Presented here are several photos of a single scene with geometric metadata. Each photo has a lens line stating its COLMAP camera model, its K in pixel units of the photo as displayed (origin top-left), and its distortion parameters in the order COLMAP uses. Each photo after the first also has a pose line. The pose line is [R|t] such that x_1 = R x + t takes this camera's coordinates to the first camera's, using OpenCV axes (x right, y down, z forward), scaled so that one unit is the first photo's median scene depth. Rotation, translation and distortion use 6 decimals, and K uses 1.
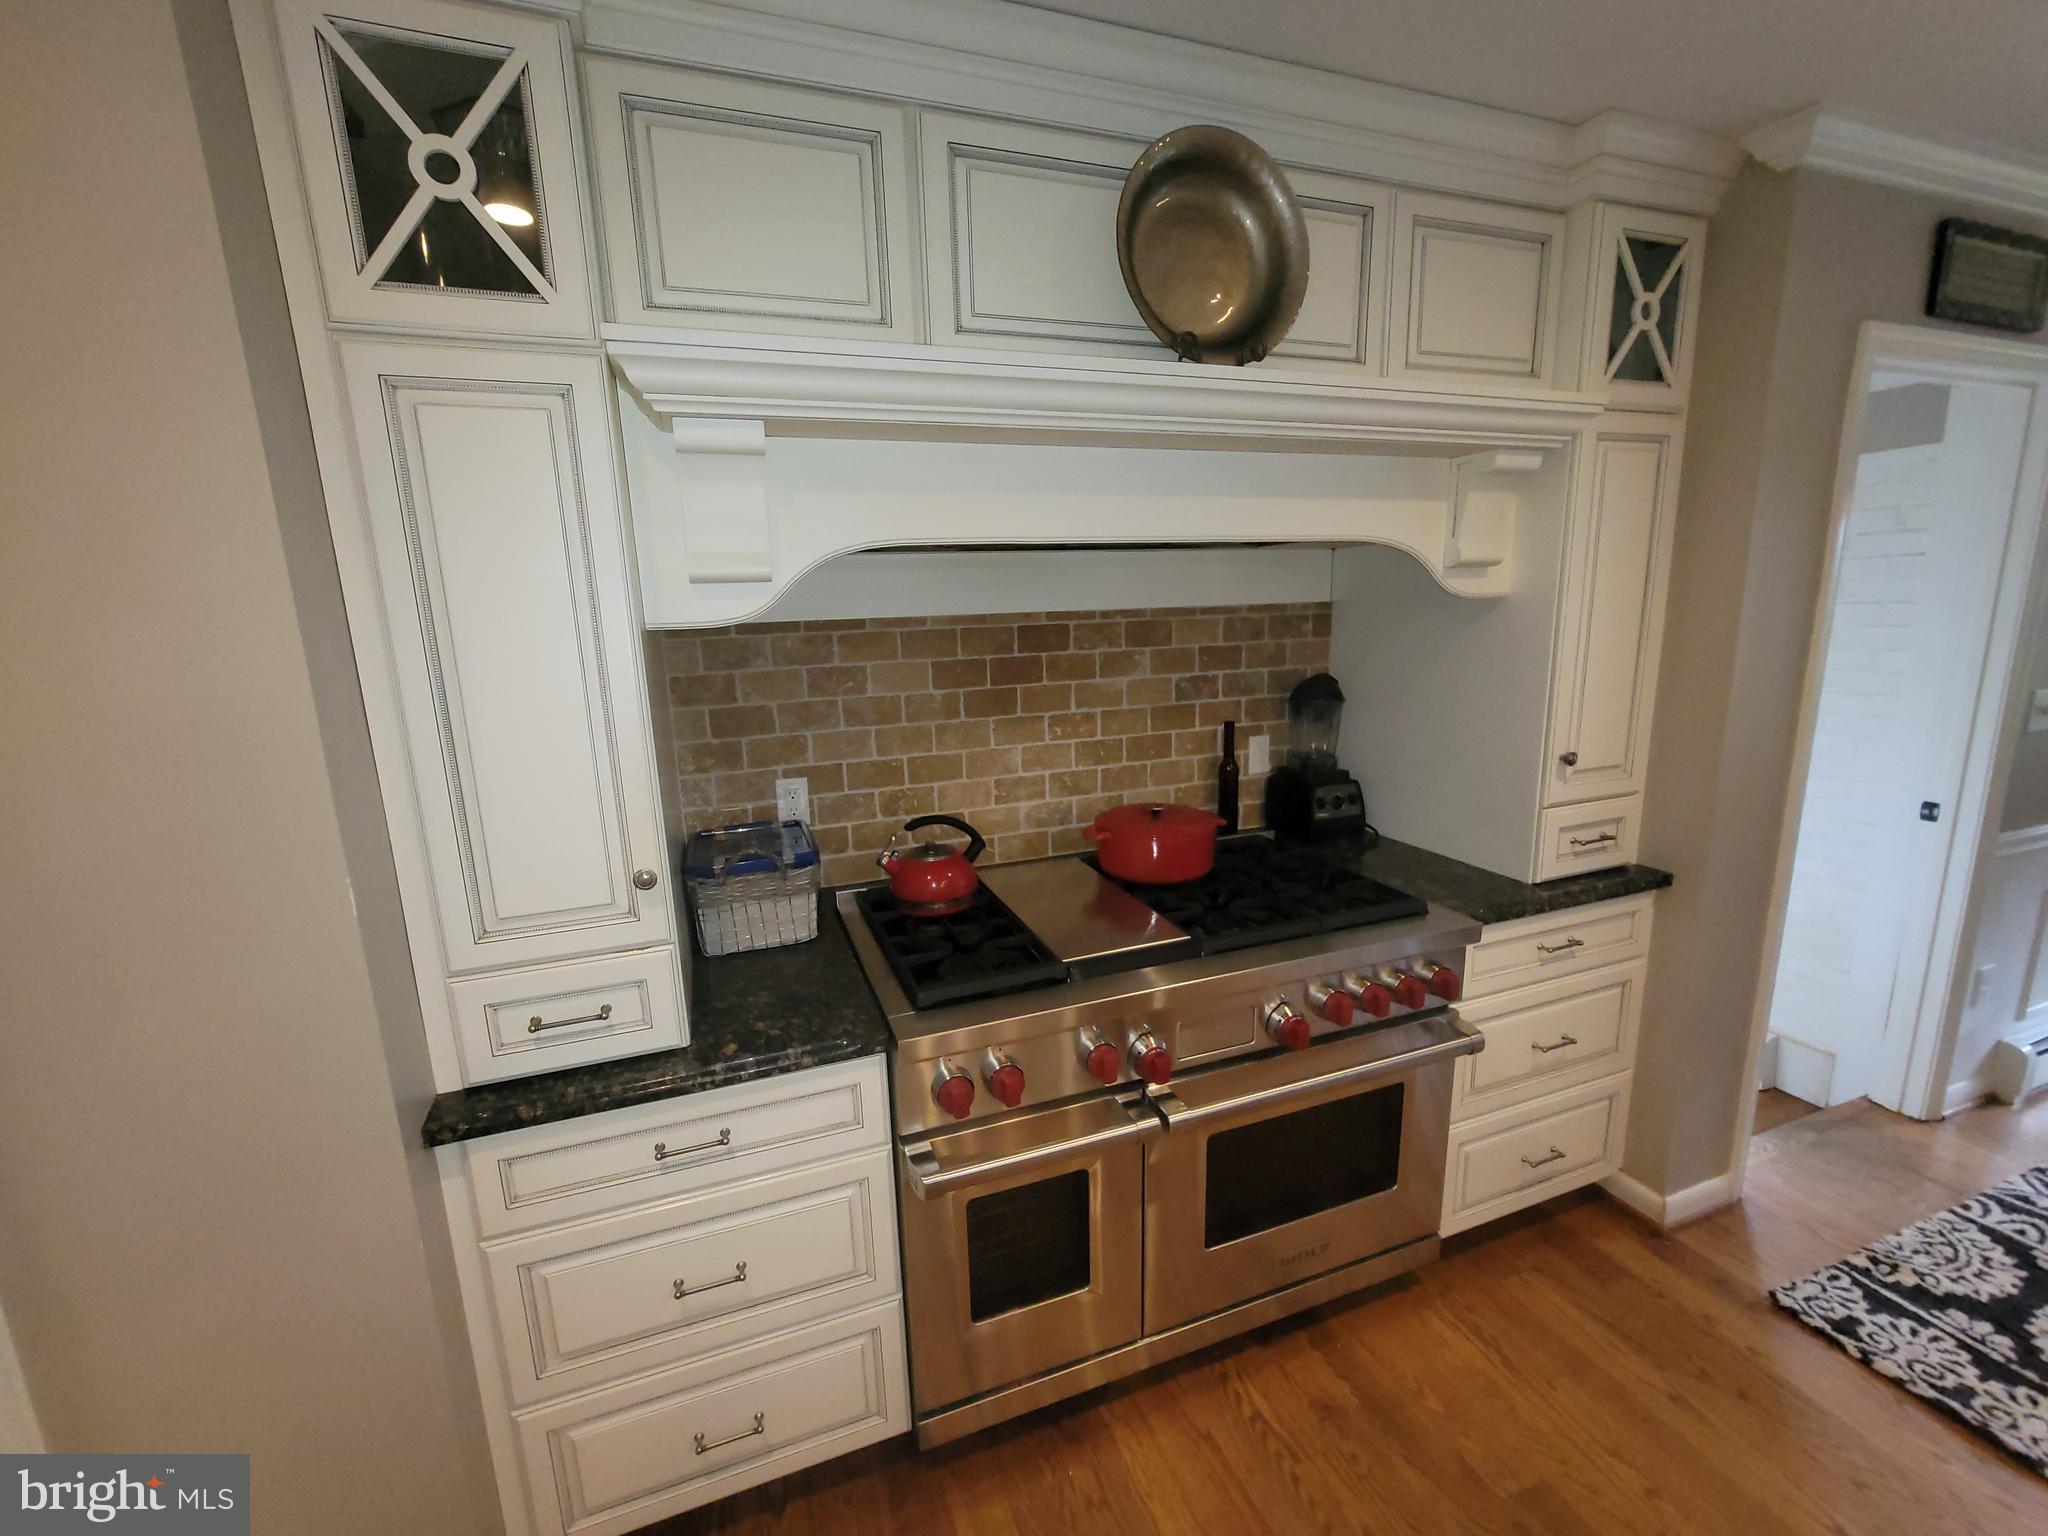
lens RADIAL K [[841.2, 0, 1013.5], [0, 841.2, 777.8], [0, 0, 1]] dist [-0.006470, 0.002981]
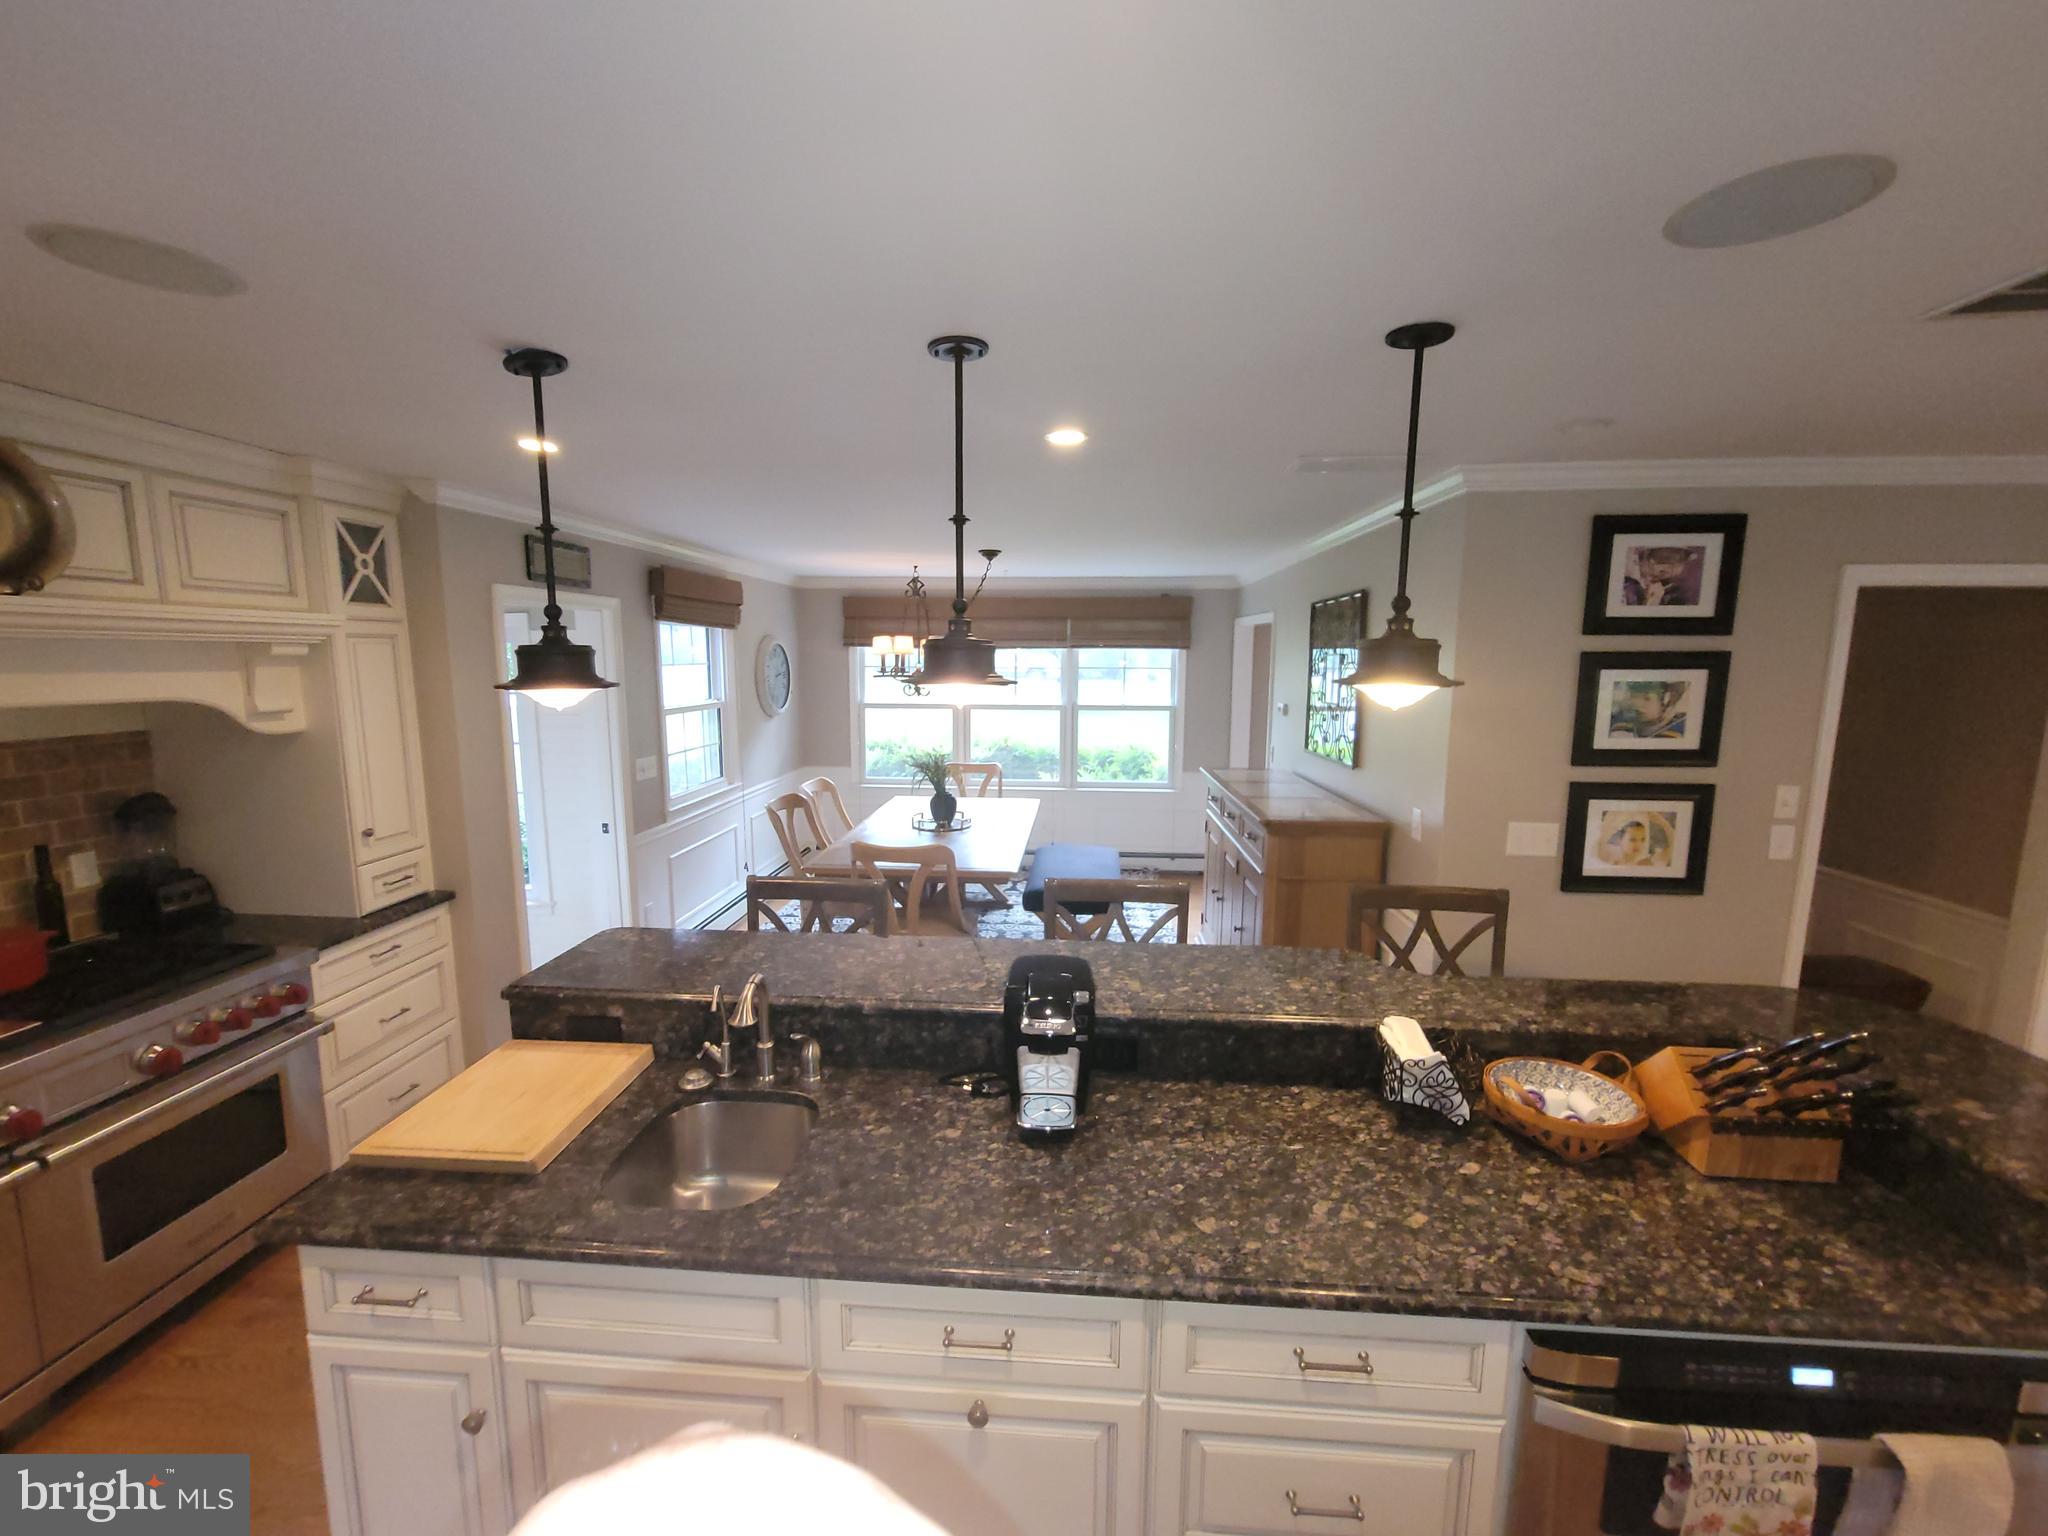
lens RADIAL K [[841.2, 0, 1017.7], [0, 841.2, 771.4], [0, 0, 1]] dist [-0.006470, 0.002981]
pose [[0.409877, -0.091370, 0.907553, -0.260239], [0.166347, 0.985772, 0.024118, 0.029923], [-0.896844, 0.141083, 0.419244, -0.780665]]
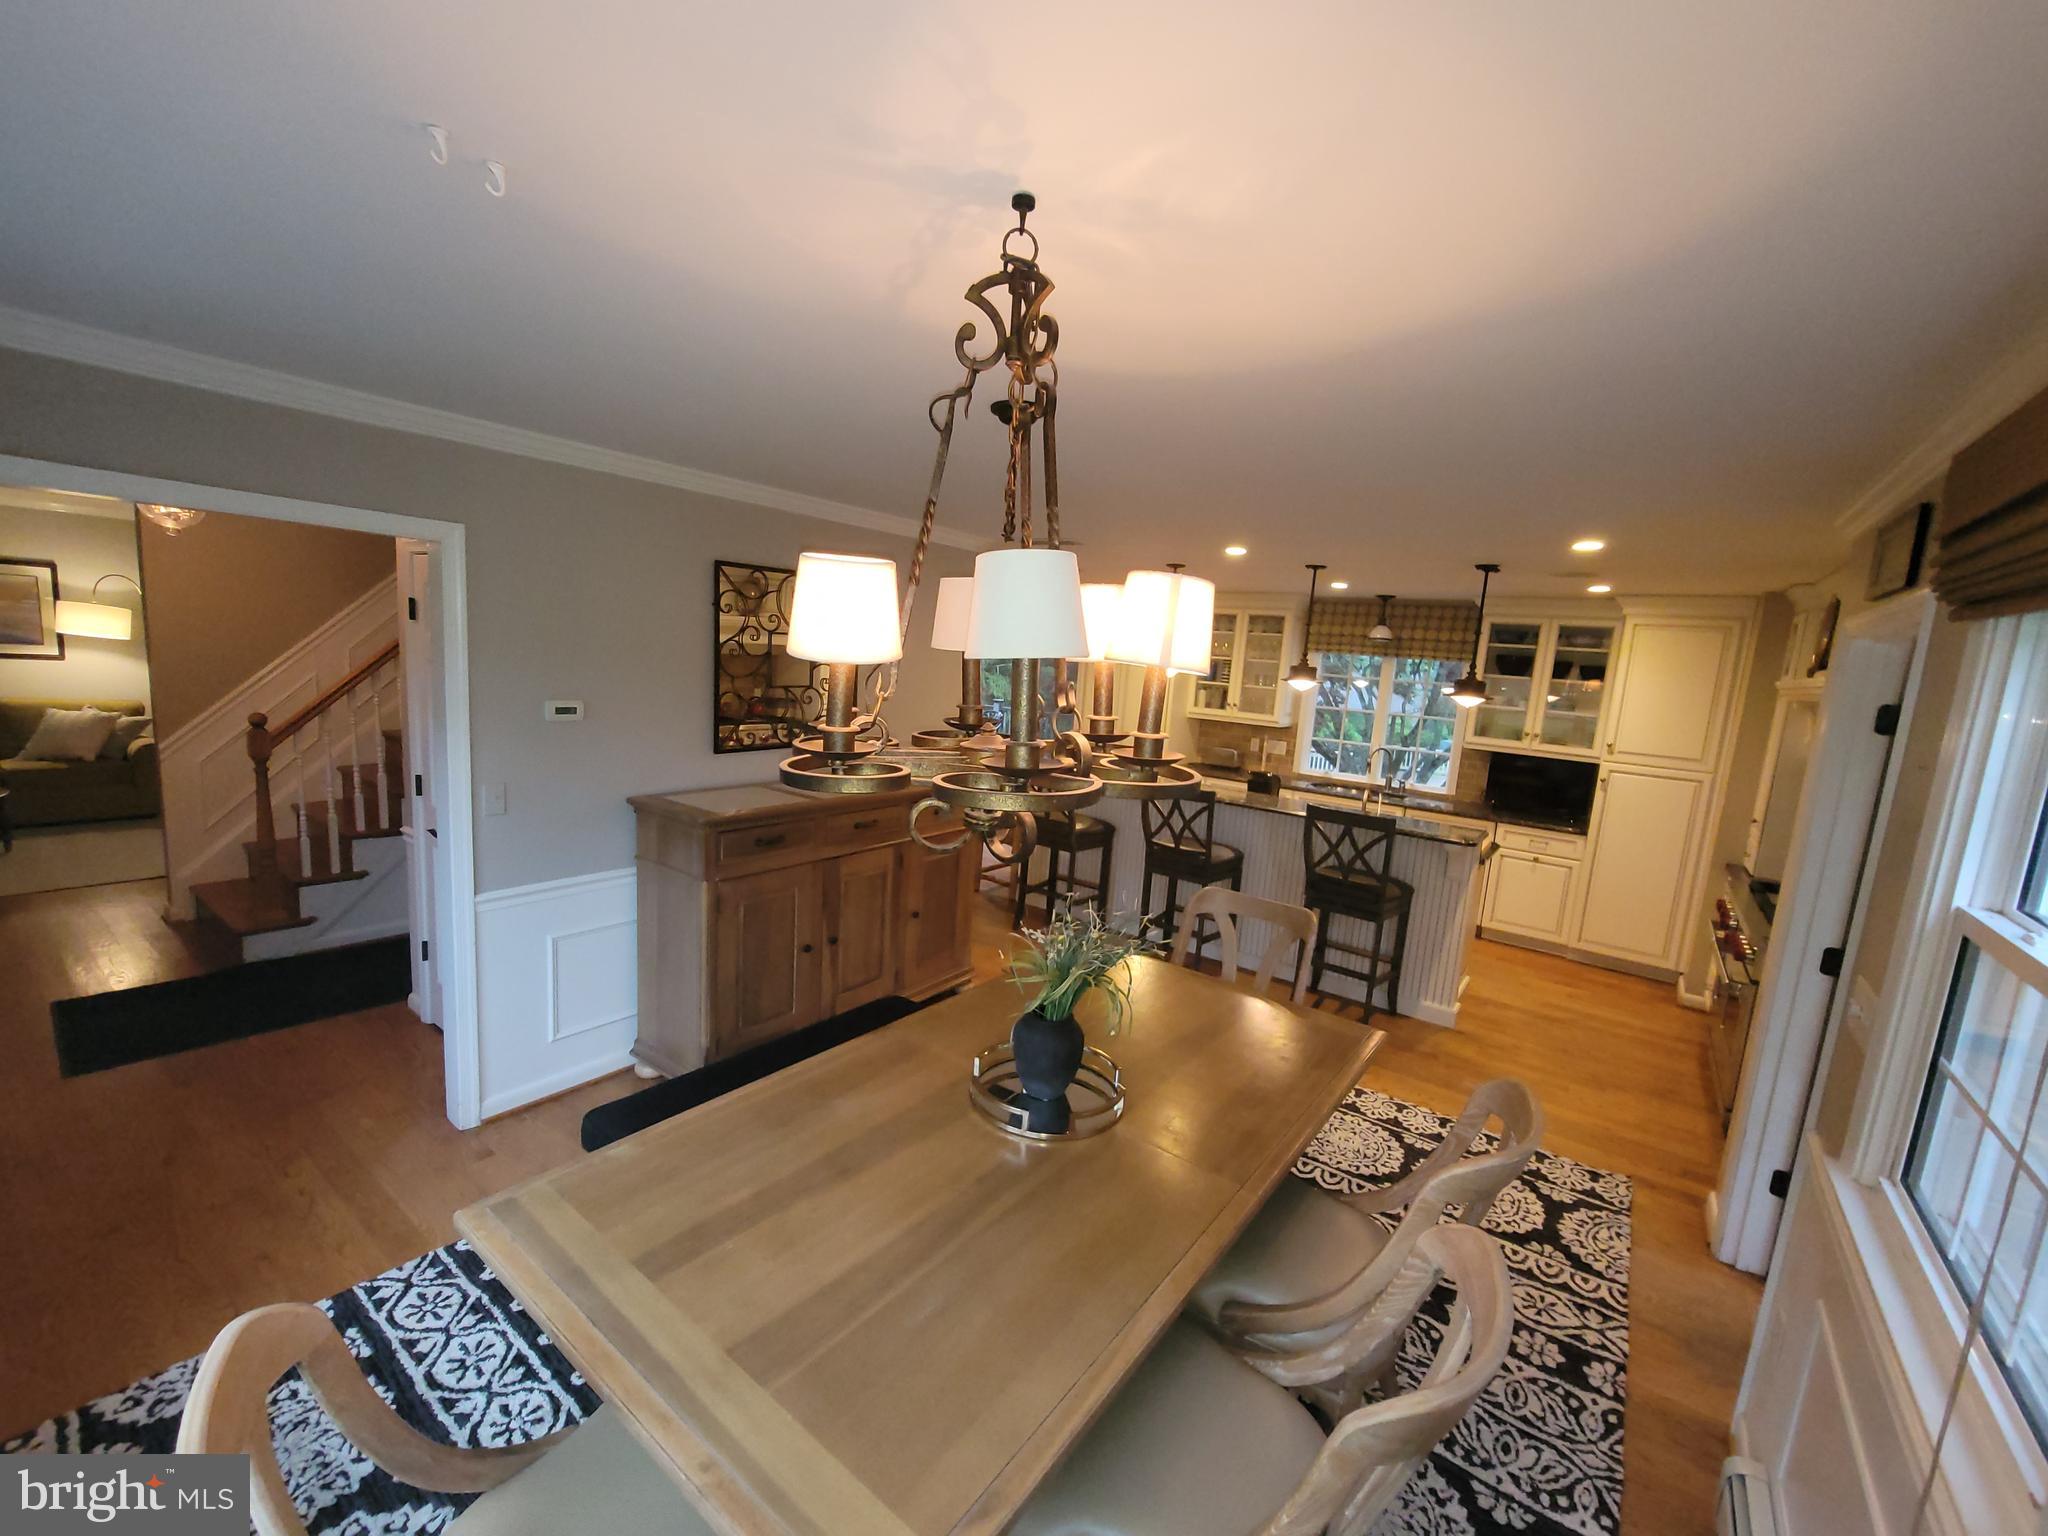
lens RADIAL K [[841.2, 0, 1006.7], [0, 841.2, 770.6], [0, 0, 1]] dist [-0.006470, 0.002981]
pose [[-0.841208, 0.052052, -0.538200, 2.893330], [-0.149585, 0.934106, 0.324145, -0.528718], [0.519609, 0.353180, -0.777991, 1.404882]]
